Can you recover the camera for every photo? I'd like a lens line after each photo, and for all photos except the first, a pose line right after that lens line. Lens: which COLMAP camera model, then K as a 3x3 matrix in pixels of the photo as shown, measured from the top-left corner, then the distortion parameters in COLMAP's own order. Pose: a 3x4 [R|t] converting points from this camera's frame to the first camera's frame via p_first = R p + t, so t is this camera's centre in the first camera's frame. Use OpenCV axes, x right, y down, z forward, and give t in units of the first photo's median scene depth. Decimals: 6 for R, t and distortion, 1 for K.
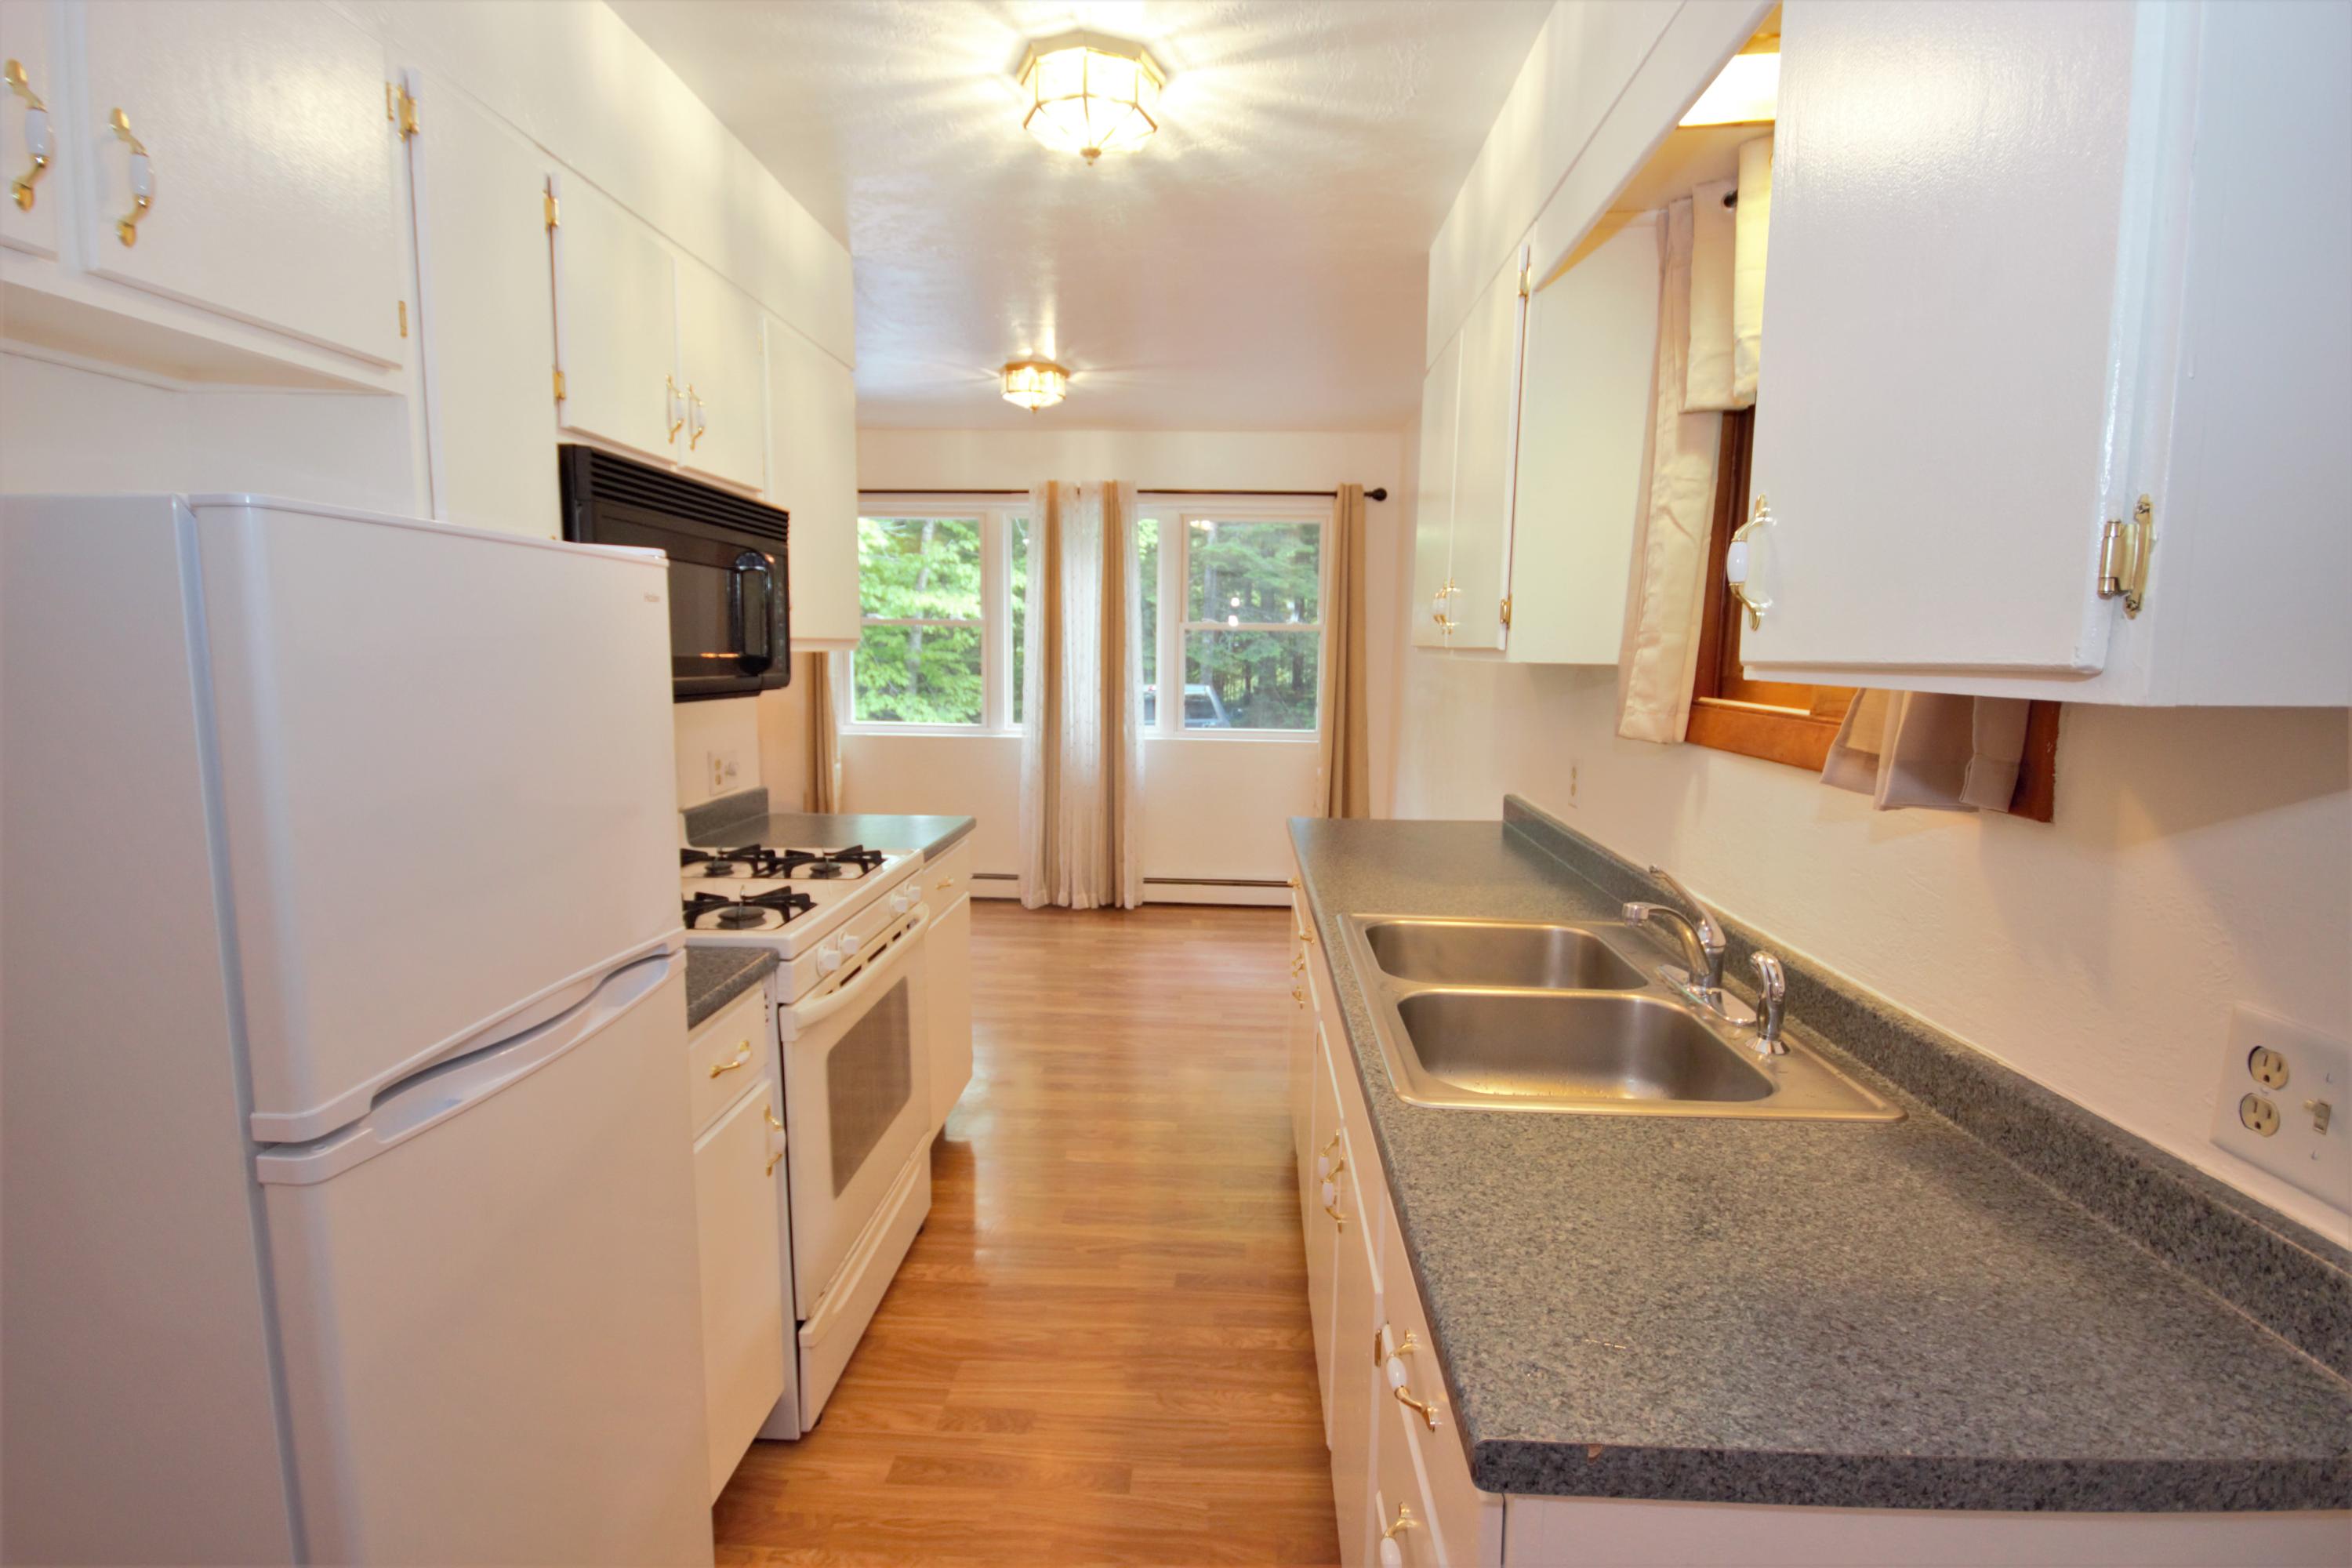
lens RADIAL K [[1095.8, 0, 1178.2], [0, 1095.8, 776.7], [0, 0, 1]] dist [-0.000054, -0.000063]
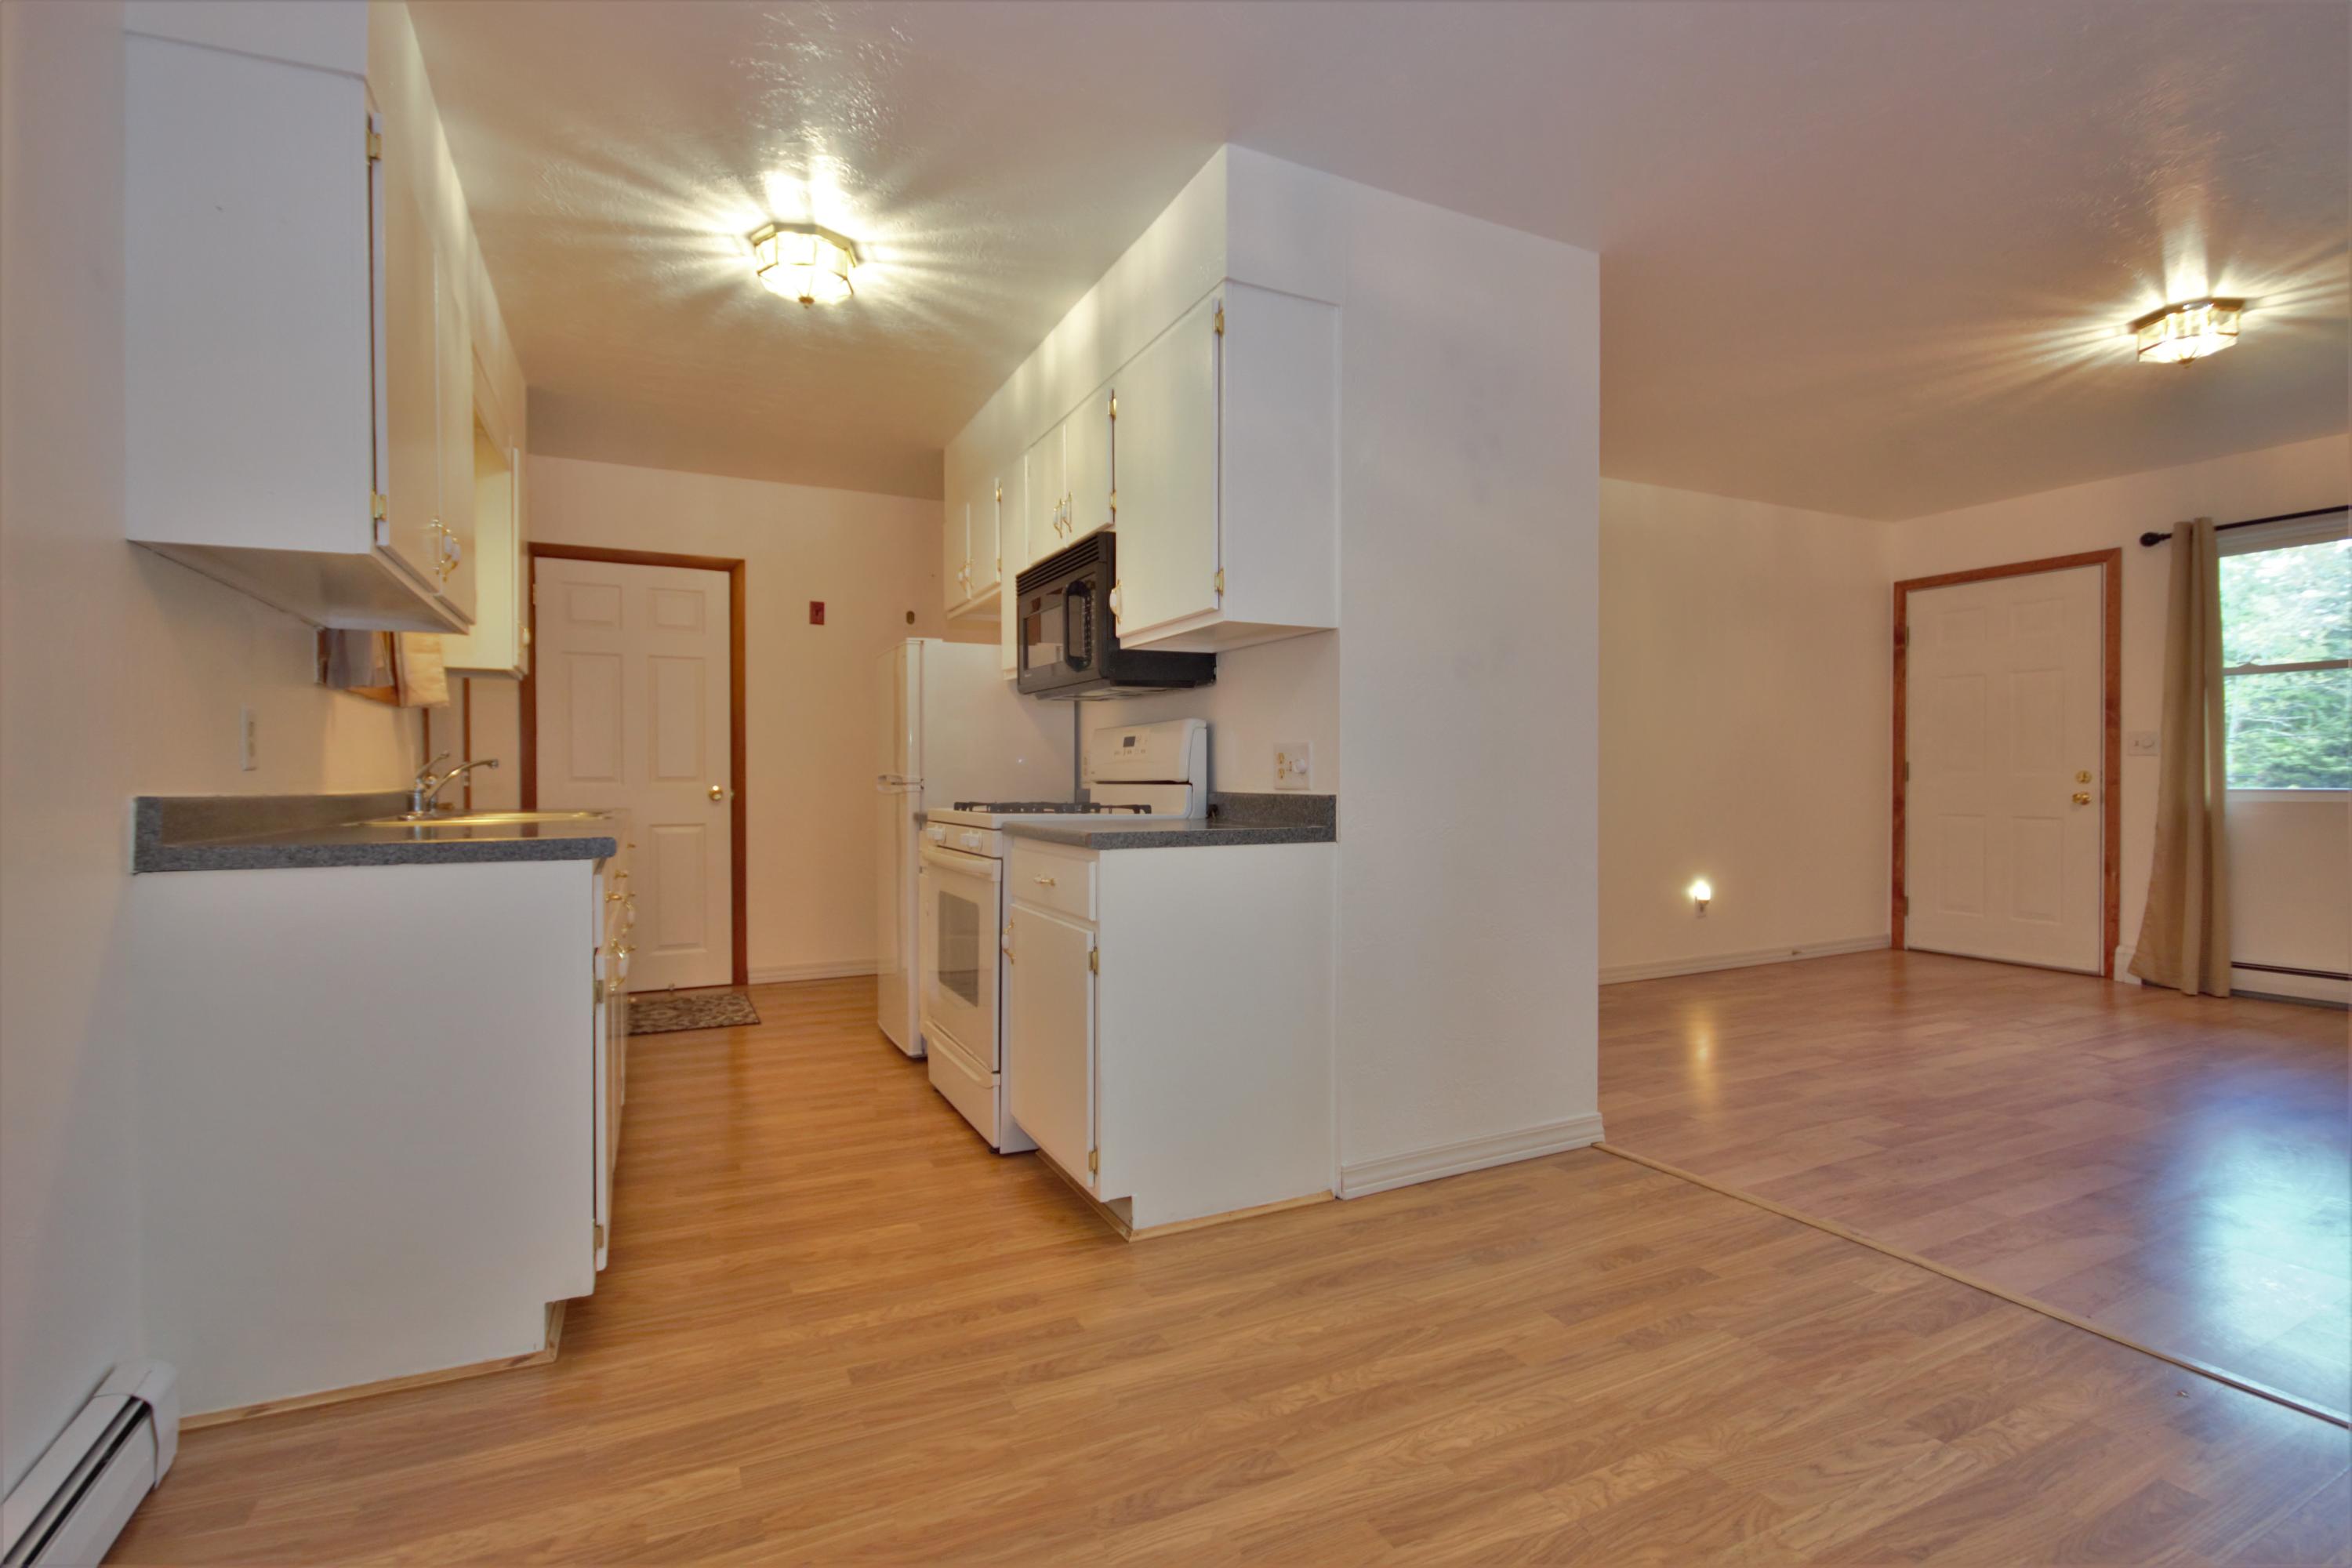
lens RADIAL K [[1095.8, 0, 1178.2], [0, 1095.8, 776.7], [0, 0, 1]] dist [-0.000054, -0.000063]
pose [[-0.872393, -0.010707, -0.488688, 0.185119], [-0.075272, 0.990778, 0.112665, -0.133801], [0.482975, 0.135073, -0.865154, 2.447699]]
